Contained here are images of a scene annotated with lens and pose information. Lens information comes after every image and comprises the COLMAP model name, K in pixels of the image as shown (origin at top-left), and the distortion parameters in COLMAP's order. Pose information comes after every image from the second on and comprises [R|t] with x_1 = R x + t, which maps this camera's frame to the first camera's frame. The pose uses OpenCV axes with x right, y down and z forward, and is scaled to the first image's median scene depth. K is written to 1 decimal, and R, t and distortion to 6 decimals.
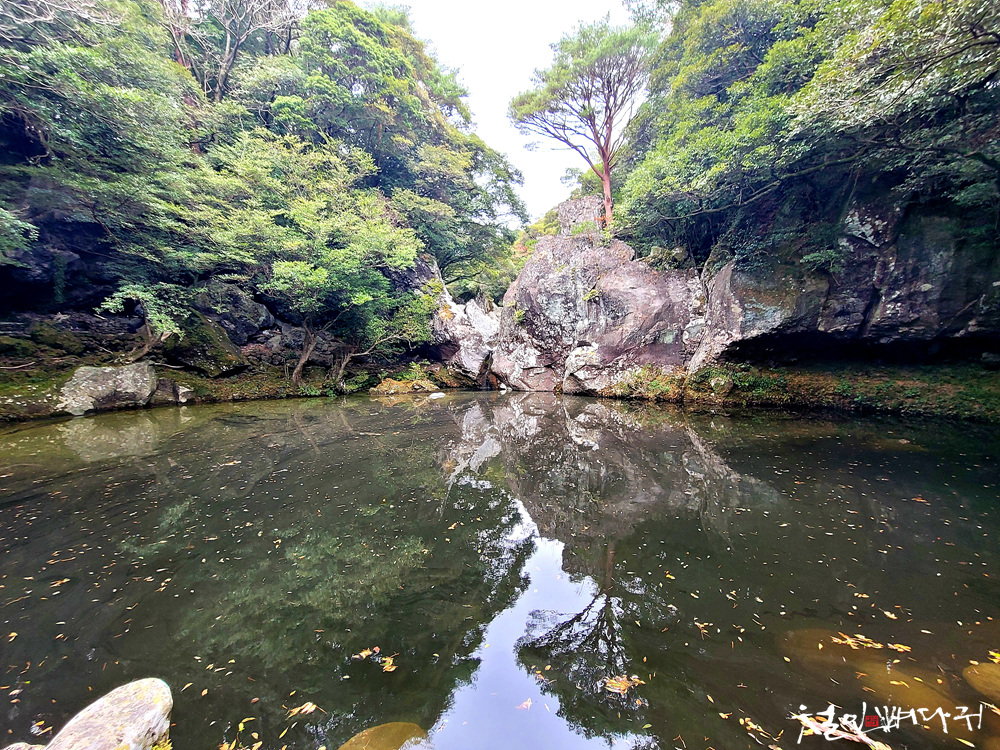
lens RADIAL K [[410.1, 0, 499.4], [0, 410.1, 370.5], [0, 0, 1]] dist [-0.010823, 0.003090]
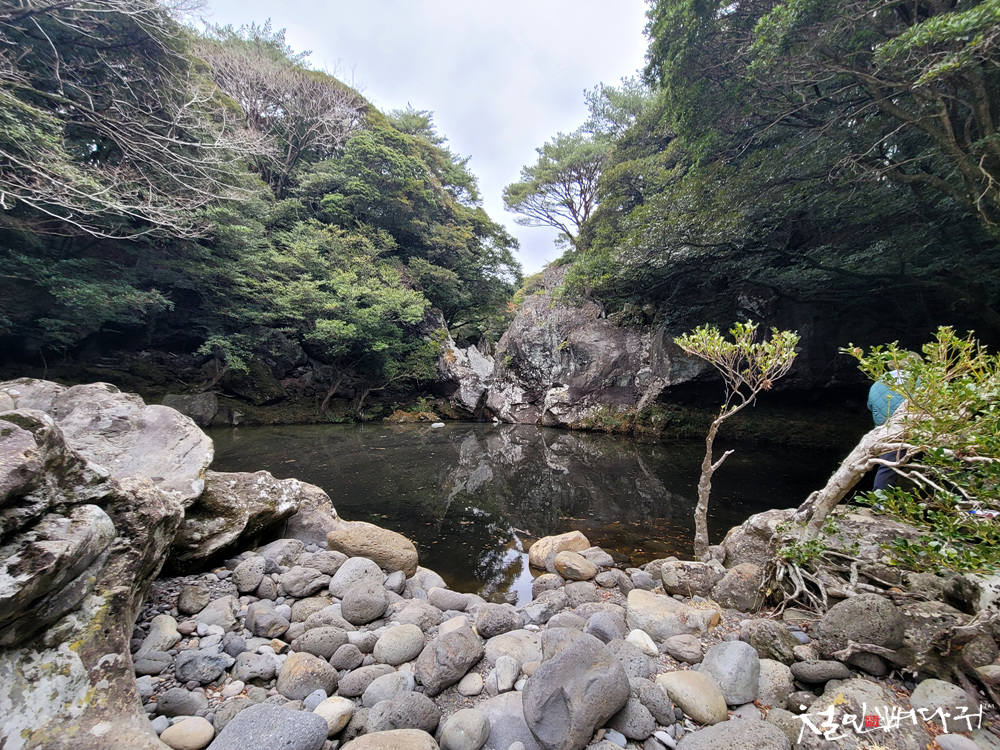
lens RADIAL K [[410.1, 0, 499.4], [0, 410.1, 370.5], [0, 0, 1]] dist [-0.010823, 0.003090]
pose [[0.998900, 0.021354, -0.041758, 0.077849], [-0.024970, 0.995801, -0.088075, 0.003298], [0.039702, 0.089021, 0.995238, -0.214849]]
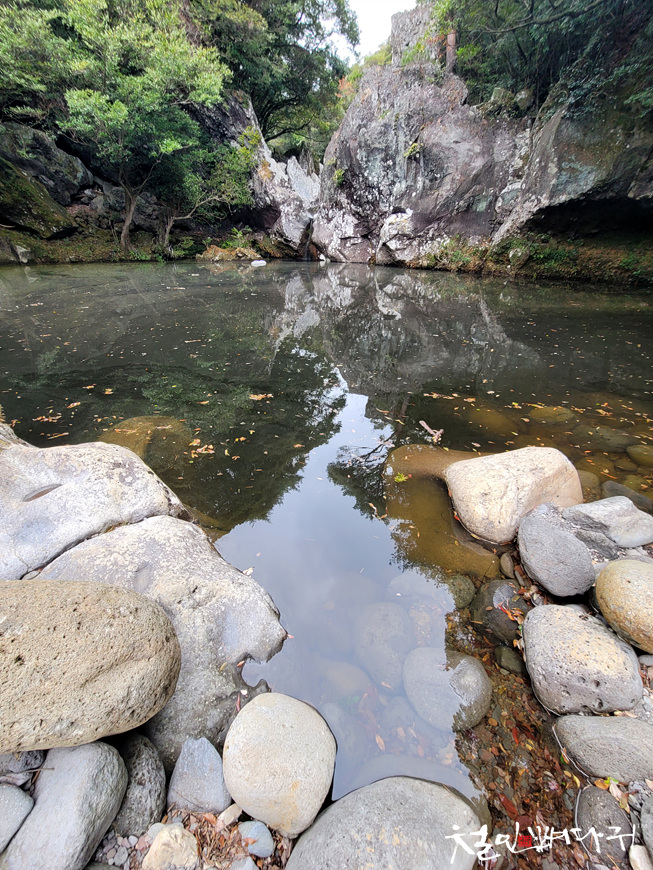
lens RADIAL K [[356.8, 0, 328.1], [0, 356.8, 433.9], [0, 0, 1]] dist [-0.010823, 0.003090]
pose [[0.999421, 0.033714, -0.004644, 0.051069], [-0.027934, 0.890613, 0.453903, 0.031126], [0.019439, -0.453510, 0.891039, -0.033814]]
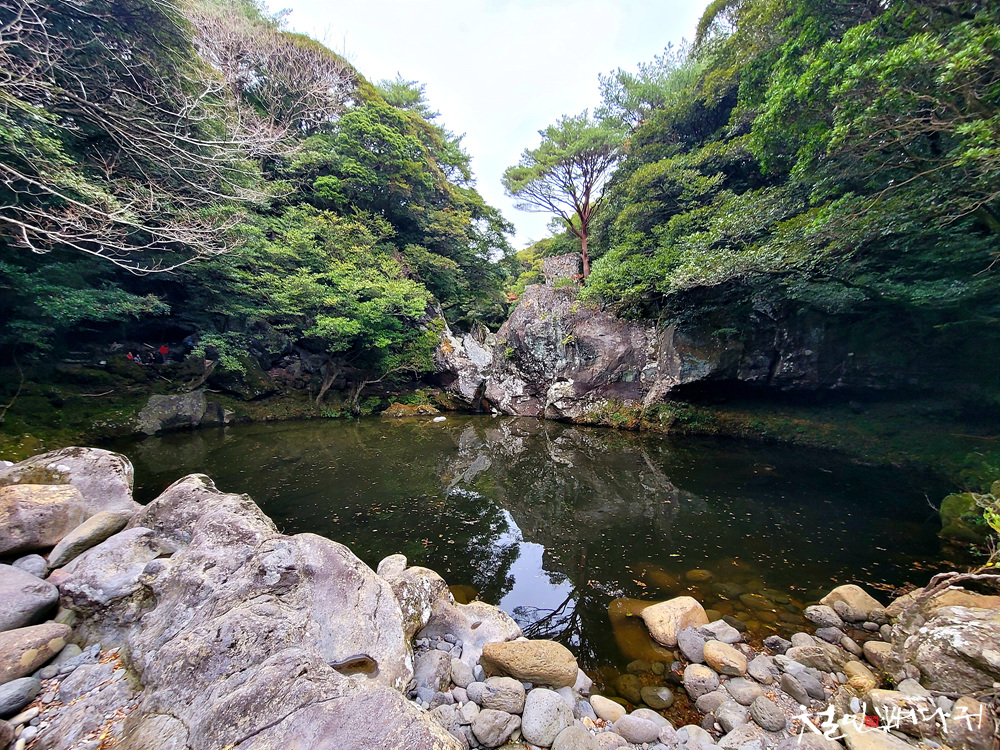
lens RADIAL K [[410.1, 0, 499.4], [0, 410.1, 370.5], [0, 0, 1]] dist [-0.010823, 0.003090]
pose [[0.999435, 0.019456, 0.027399, -0.012943], [-0.018769, 0.999508, -0.025125, -0.053979], [-0.027874, 0.024597, 0.999309, -0.200013]]
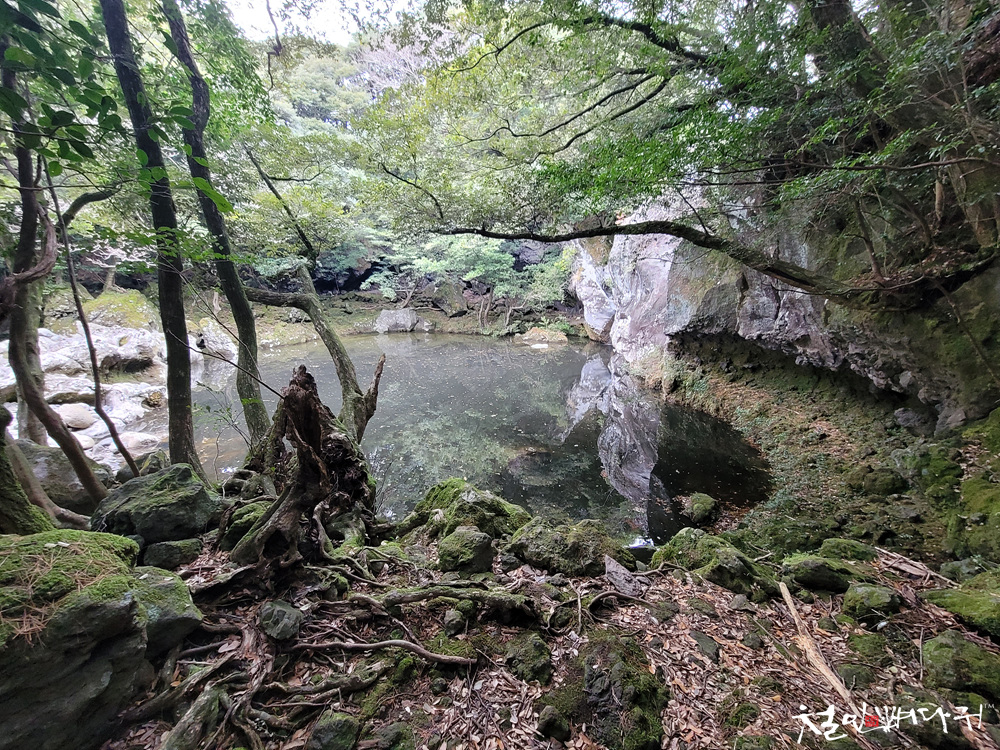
lens RADIAL K [[410.1, 0, 499.4], [0, 410.1, 370.5], [0, 0, 1]] dist [-0.010823, 0.003090]
pose [[0.622151, 0.183517, -0.761084, 0.764271], [-0.044562, 0.978863, 0.199602, -0.115106], [0.781628, -0.090267, 0.617179, 0.103796]]
